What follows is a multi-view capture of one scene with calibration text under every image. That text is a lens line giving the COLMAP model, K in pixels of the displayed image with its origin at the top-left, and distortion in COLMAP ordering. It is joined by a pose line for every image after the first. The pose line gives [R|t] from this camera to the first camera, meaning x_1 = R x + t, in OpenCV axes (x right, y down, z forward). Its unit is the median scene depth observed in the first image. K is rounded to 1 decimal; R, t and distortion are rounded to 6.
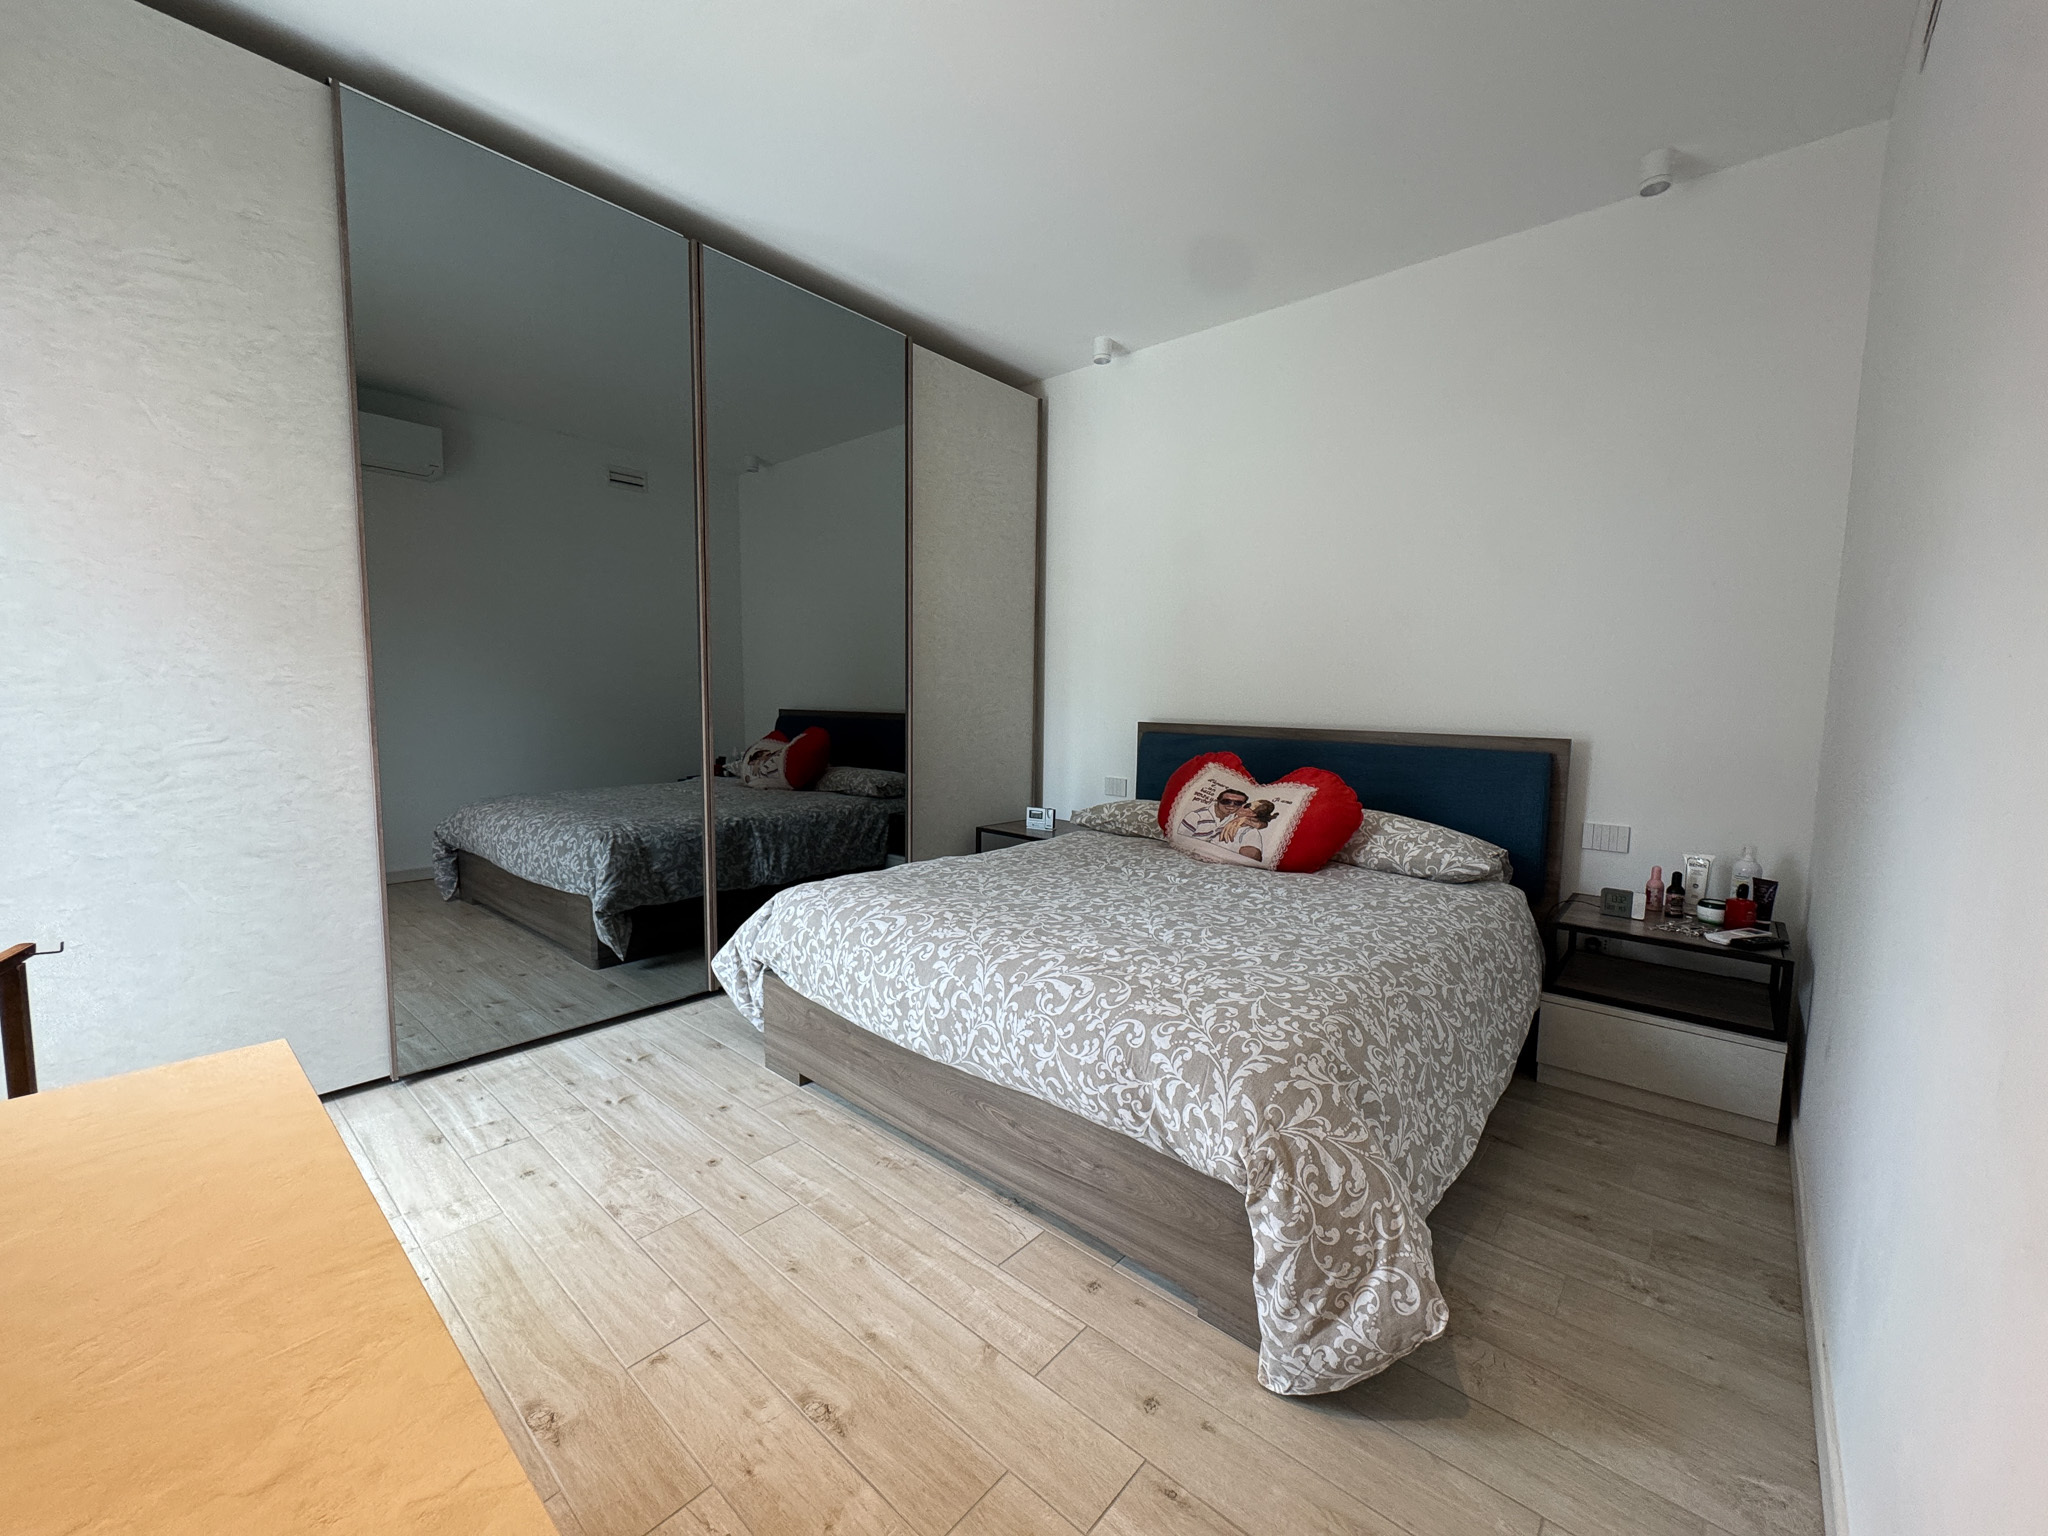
lens RADIAL K [[818.5, 0, 1015.8], [0, 818.5, 766.5], [0, 0, 1]] dist [-0.005794, 0.000638]
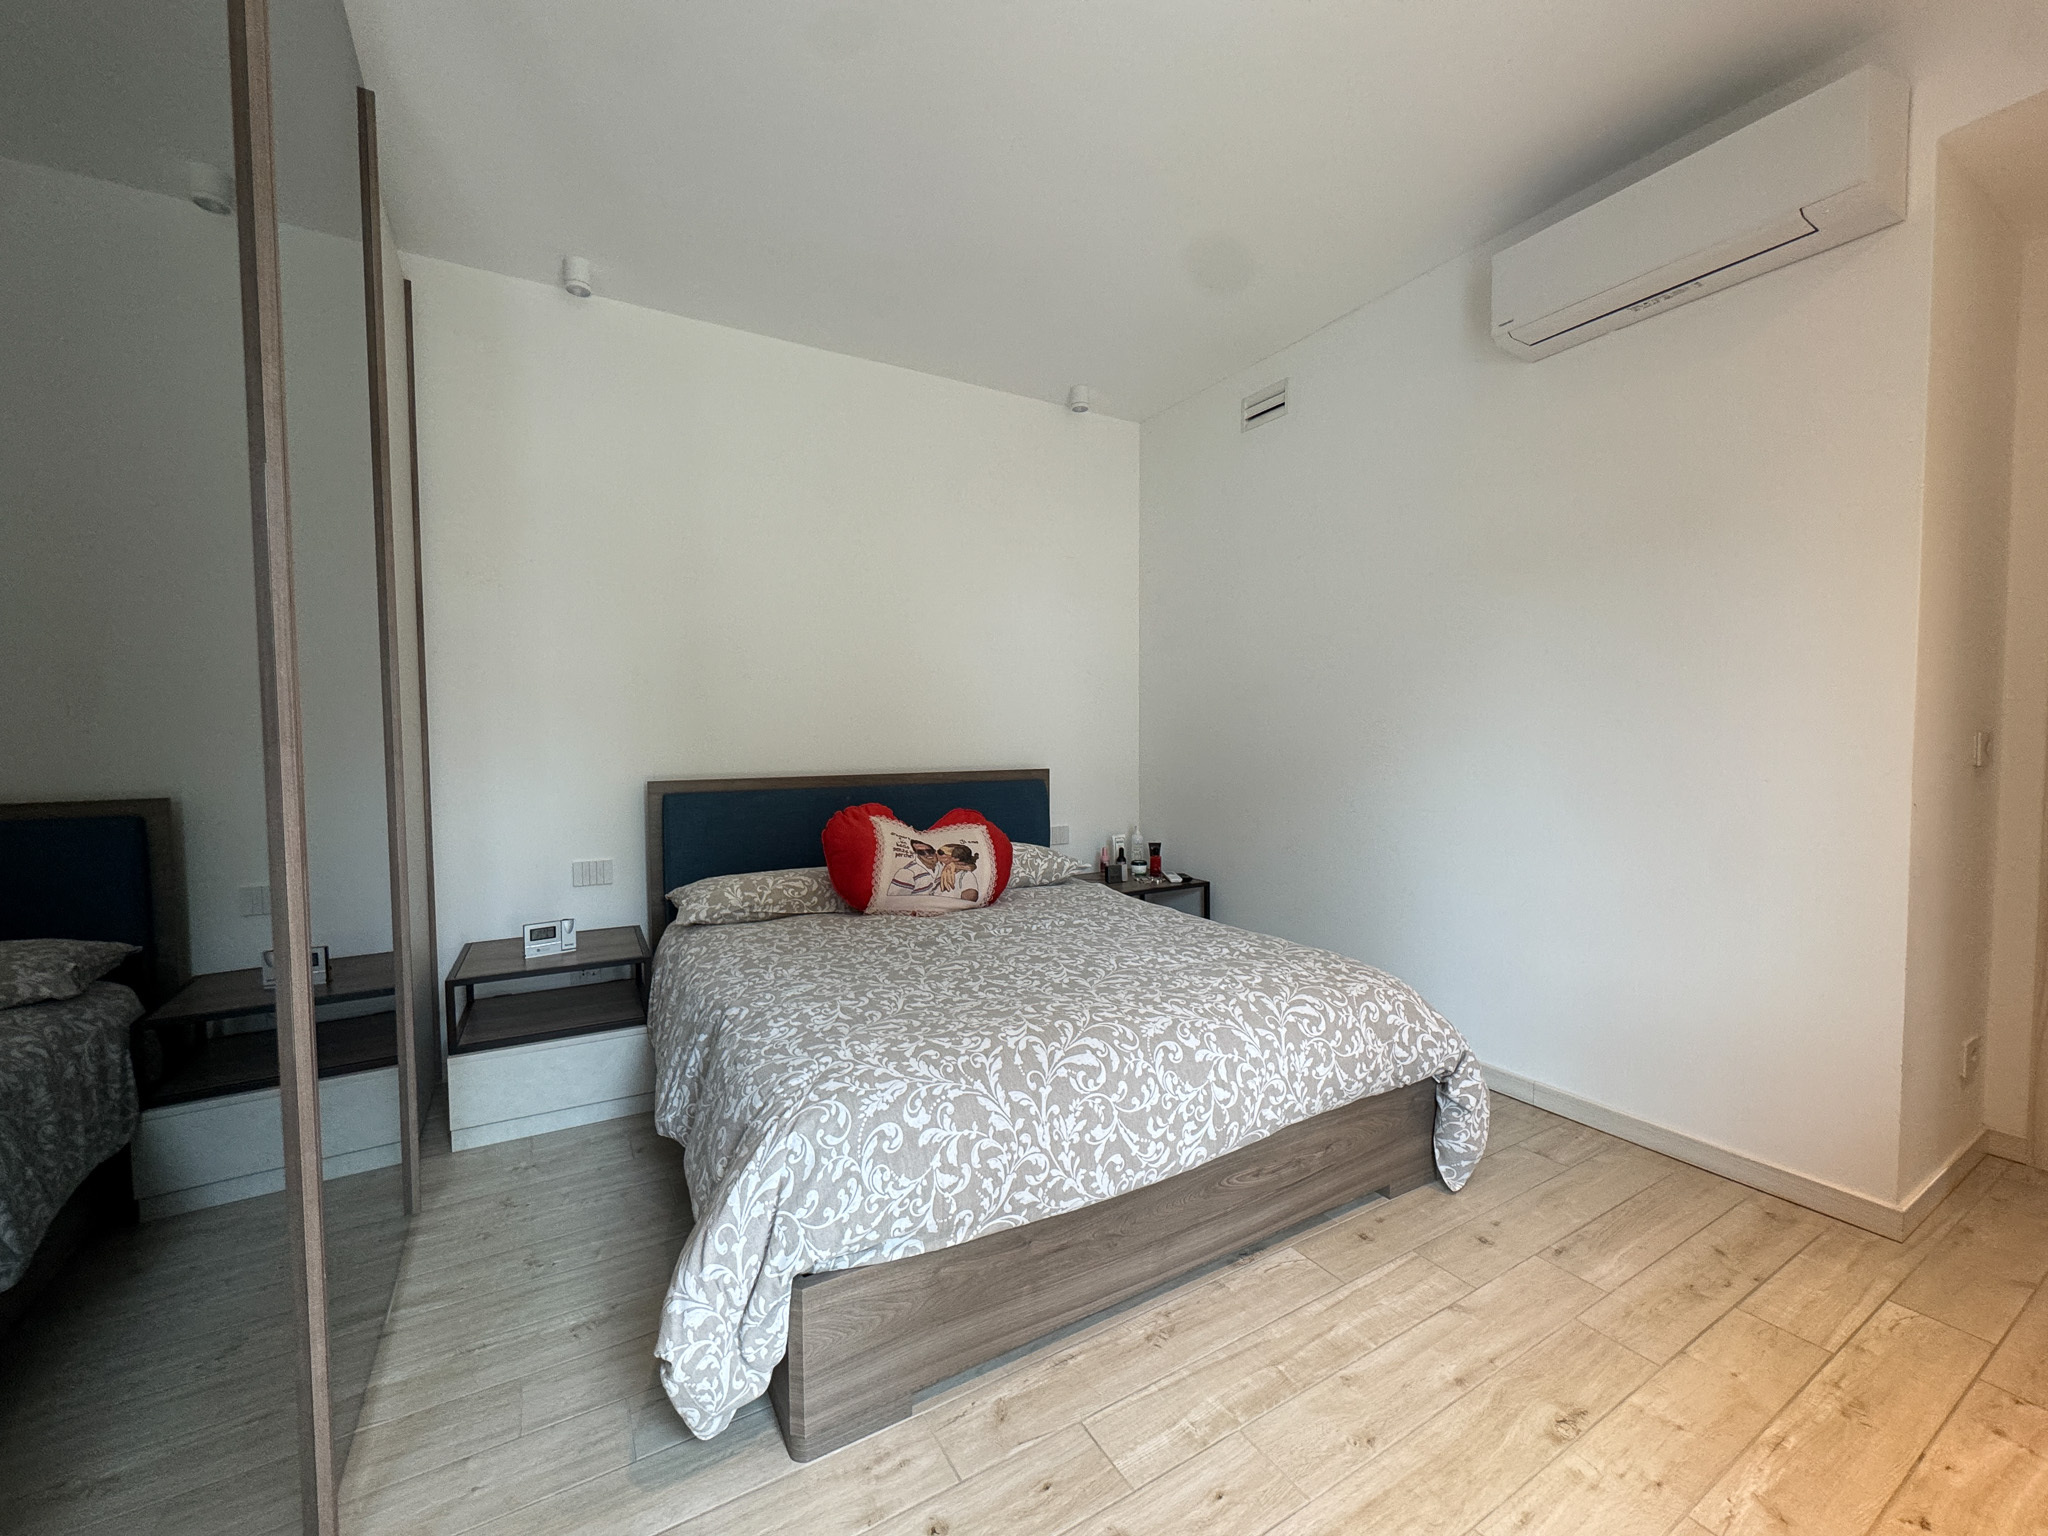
lens RADIAL K [[818.5, 0, 1022.7], [0, 818.5, 767.3], [0, 0, 1]] dist [-0.005794, 0.000638]
pose [[0.312698, -0.055106, 0.948253, -0.907036], [0.096455, 0.994997, 0.026015, -0.104143], [-0.944942, 0.083329, 0.316449, 0.804700]]
